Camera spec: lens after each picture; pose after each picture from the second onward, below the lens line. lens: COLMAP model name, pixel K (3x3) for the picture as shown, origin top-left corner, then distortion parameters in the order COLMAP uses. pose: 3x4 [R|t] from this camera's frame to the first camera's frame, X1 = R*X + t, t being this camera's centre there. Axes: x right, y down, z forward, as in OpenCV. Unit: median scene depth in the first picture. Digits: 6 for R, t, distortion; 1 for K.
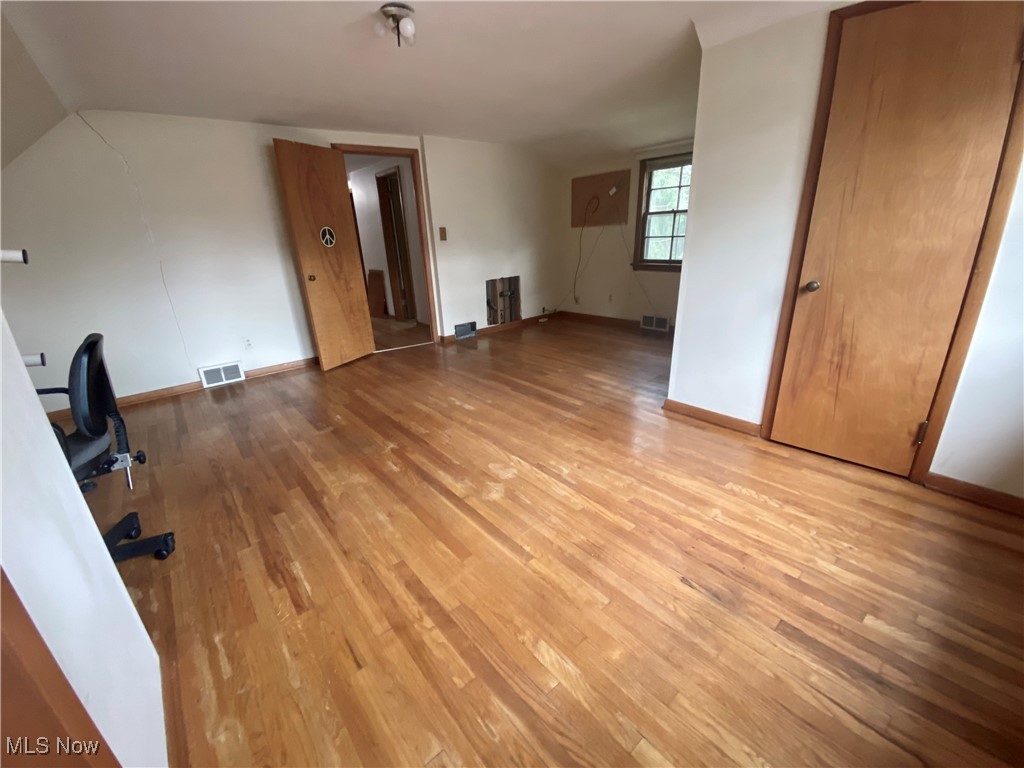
lens RADIAL K [[417.7, 0, 505.4], [0, 417.7, 382.9], [0, 0, 1]] dist [0.001874, -0.000215]
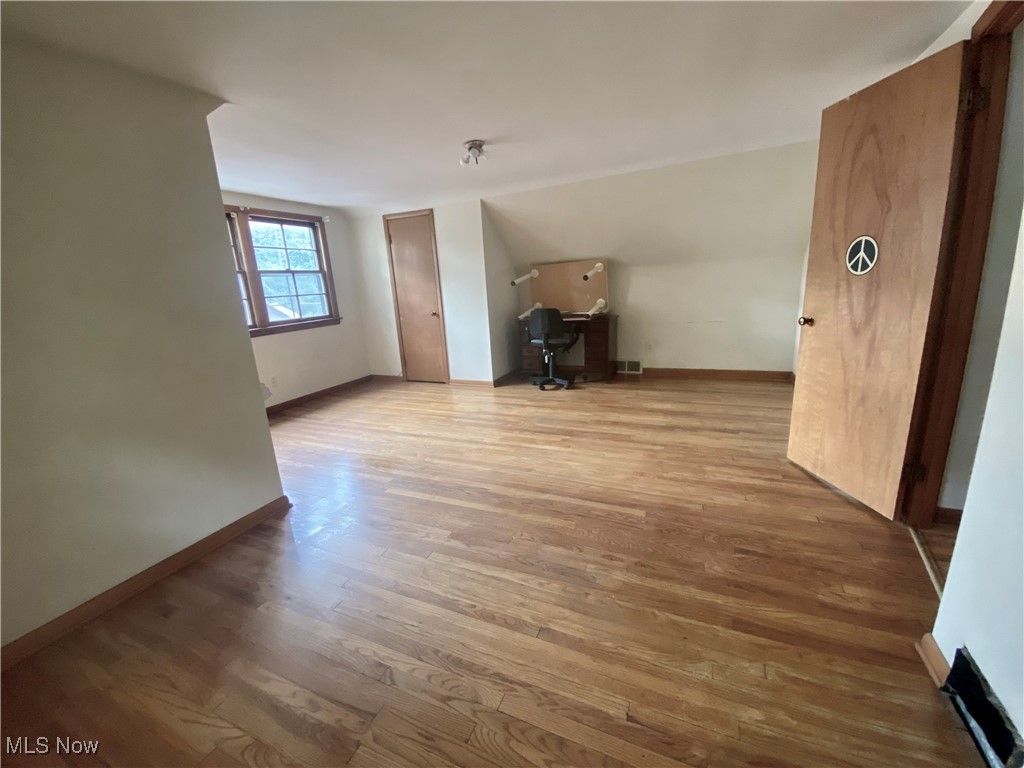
lens RADIAL K [[417.7, 0, 505.4], [0, 417.7, 382.9], [0, 0, 1]] dist [0.001874, -0.000215]
pose [[-0.903434, 0.177547, -0.390236, 0.262088], [-0.059589, 0.849384, 0.524400, -0.589175], [0.424566, 0.497015, -0.756783, 1.647370]]
